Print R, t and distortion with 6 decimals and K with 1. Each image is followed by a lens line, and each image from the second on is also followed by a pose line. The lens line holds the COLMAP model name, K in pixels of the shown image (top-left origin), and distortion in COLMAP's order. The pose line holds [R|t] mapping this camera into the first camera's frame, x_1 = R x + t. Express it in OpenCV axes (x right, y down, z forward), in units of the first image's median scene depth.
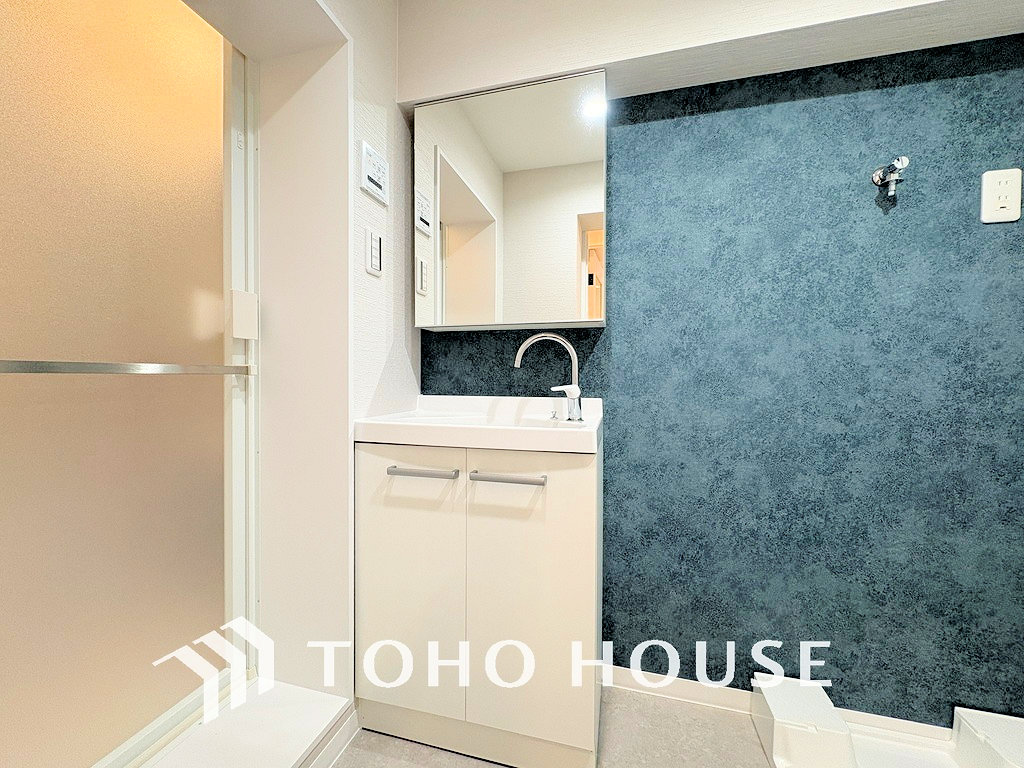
lens RADIAL K [[408.1, 0, 510.8], [0, 408.1, 384.1], [0, 0, 1]] dist [0.002567, -0.000609]
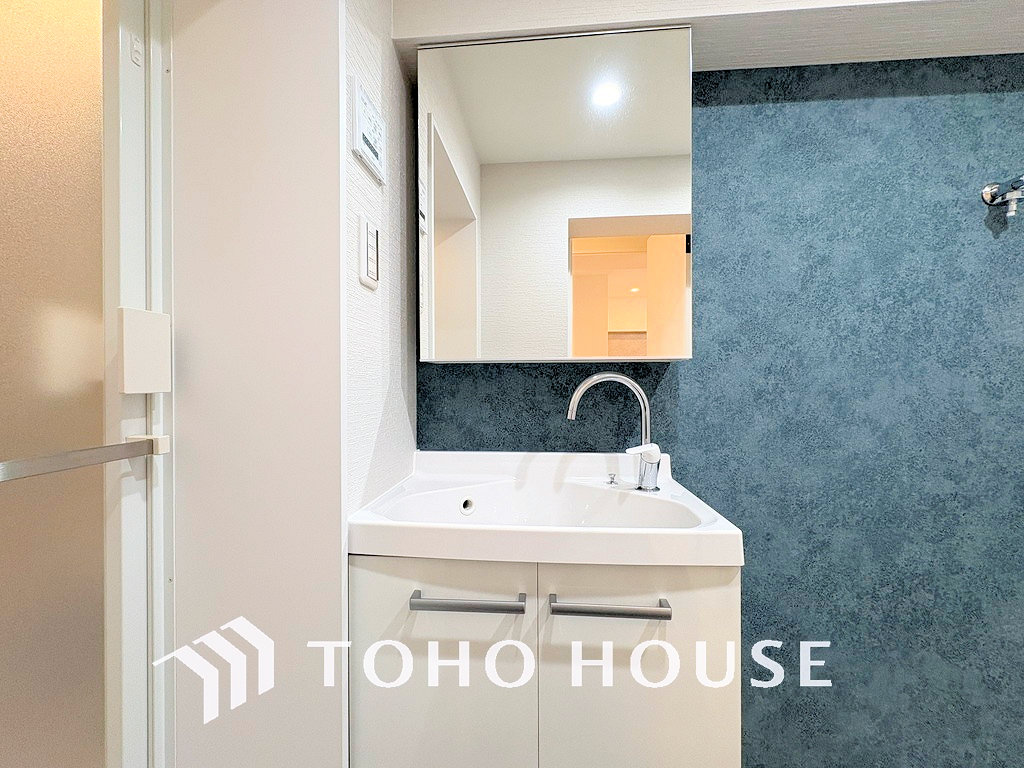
lens RADIAL K [[408.1, 0, 510.4], [0, 408.1, 384.3], [0, 0, 1]] dist [0.002567, -0.000609]
pose [[0.983727, -0.008942, 0.179450, -0.233112], [0.010653, 0.999907, -0.008572, -0.103807], [-0.179356, 0.010344, 0.983730, 0.318585]]
